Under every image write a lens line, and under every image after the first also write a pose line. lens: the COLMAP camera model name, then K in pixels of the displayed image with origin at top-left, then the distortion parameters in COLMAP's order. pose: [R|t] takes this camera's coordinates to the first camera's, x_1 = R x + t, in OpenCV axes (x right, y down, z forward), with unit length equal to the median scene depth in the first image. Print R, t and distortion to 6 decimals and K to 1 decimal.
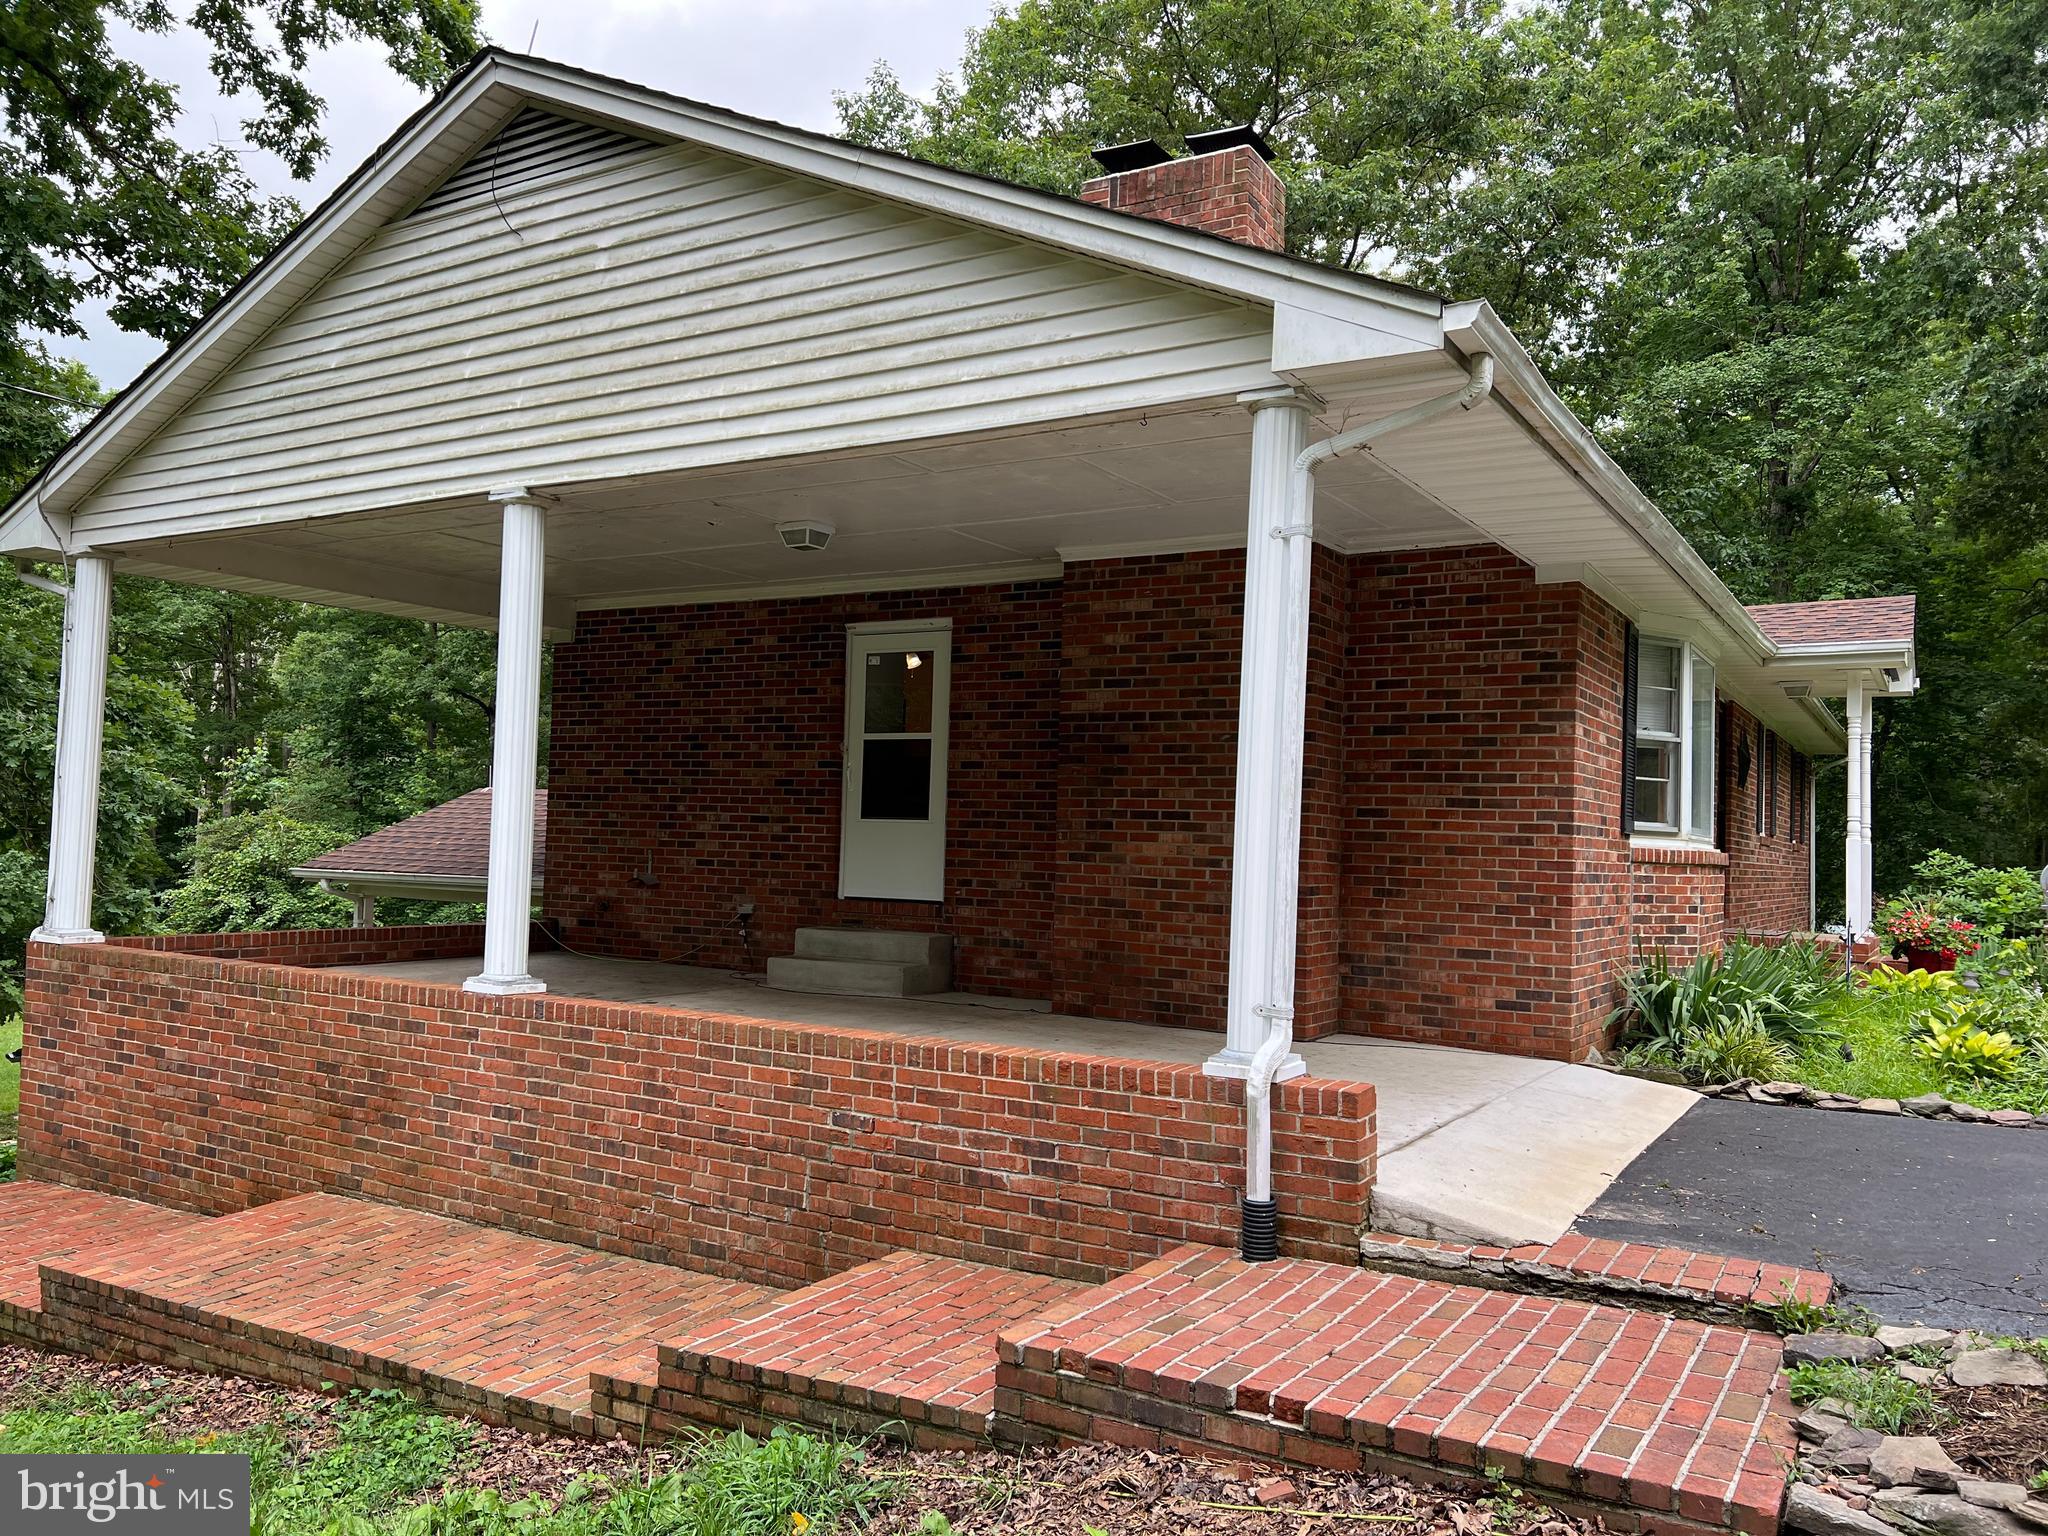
lens RADIAL K [[1539.6, 0, 1019.0], [0, 1539.6, 764.4], [0, 0, 1]] dist [0.030785, -0.006409]
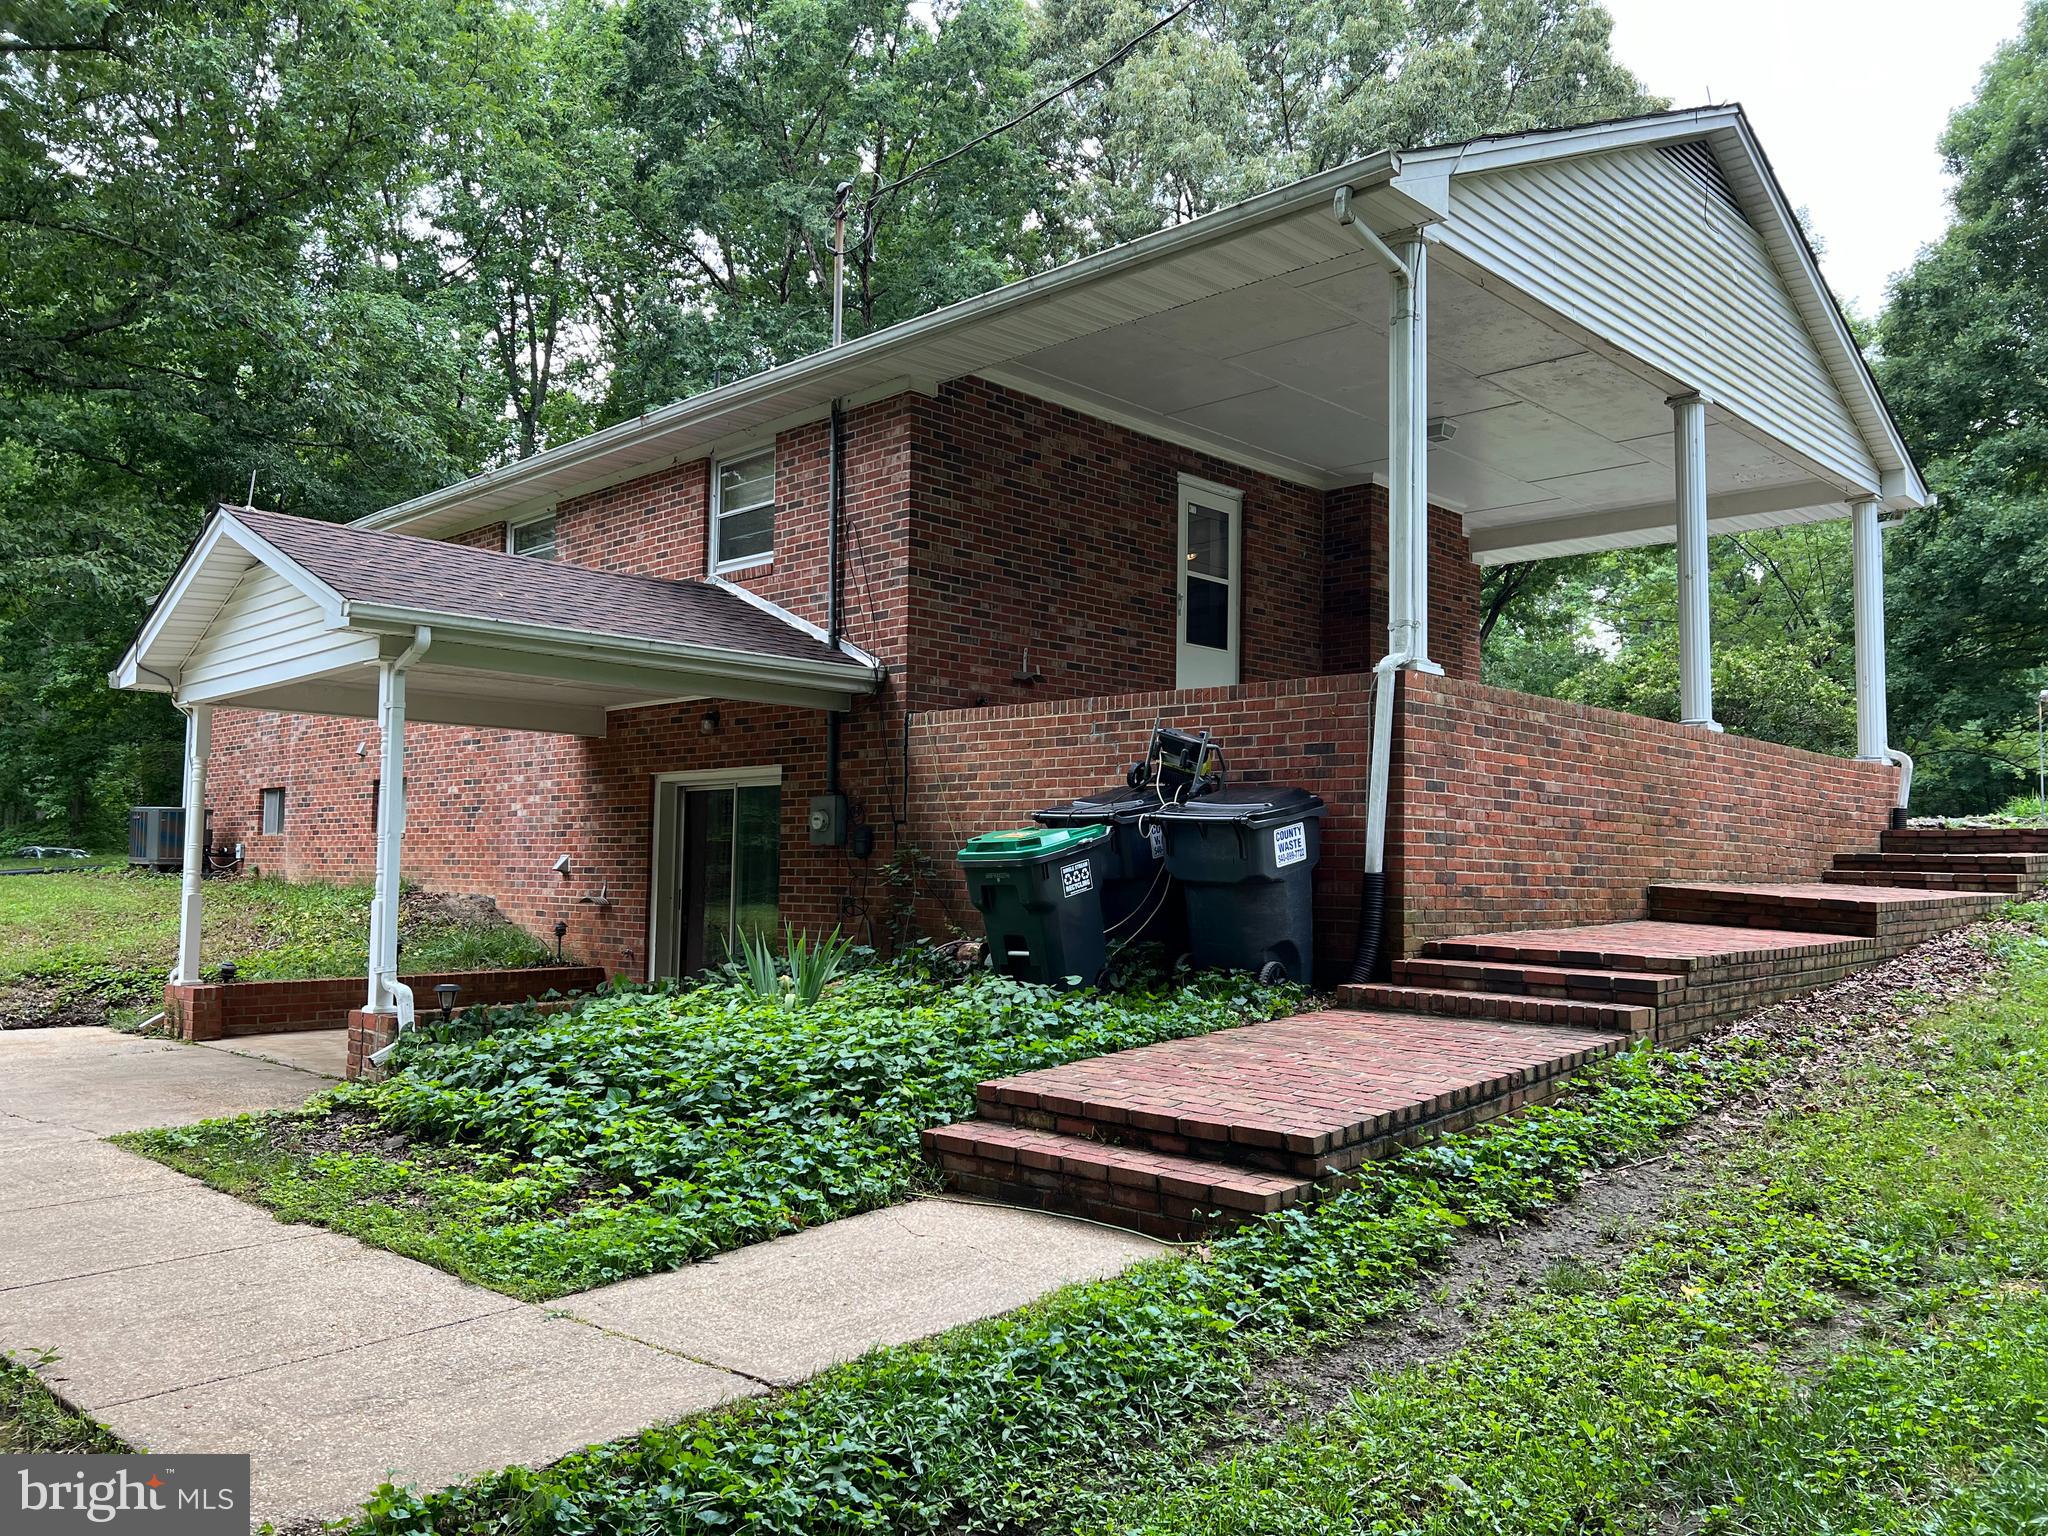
lens RADIAL K [[1539.6, 0, 1021.0], [0, 1539.6, 779.8], [0, 0, 1]] dist [0.030785, -0.006409]
pose [[0.236787, 0.032711, 0.971011, -1.295420], [-0.054524, 0.998305, -0.020335, 0.174353], [-0.970030, -0.048128, 0.238170, 0.861786]]
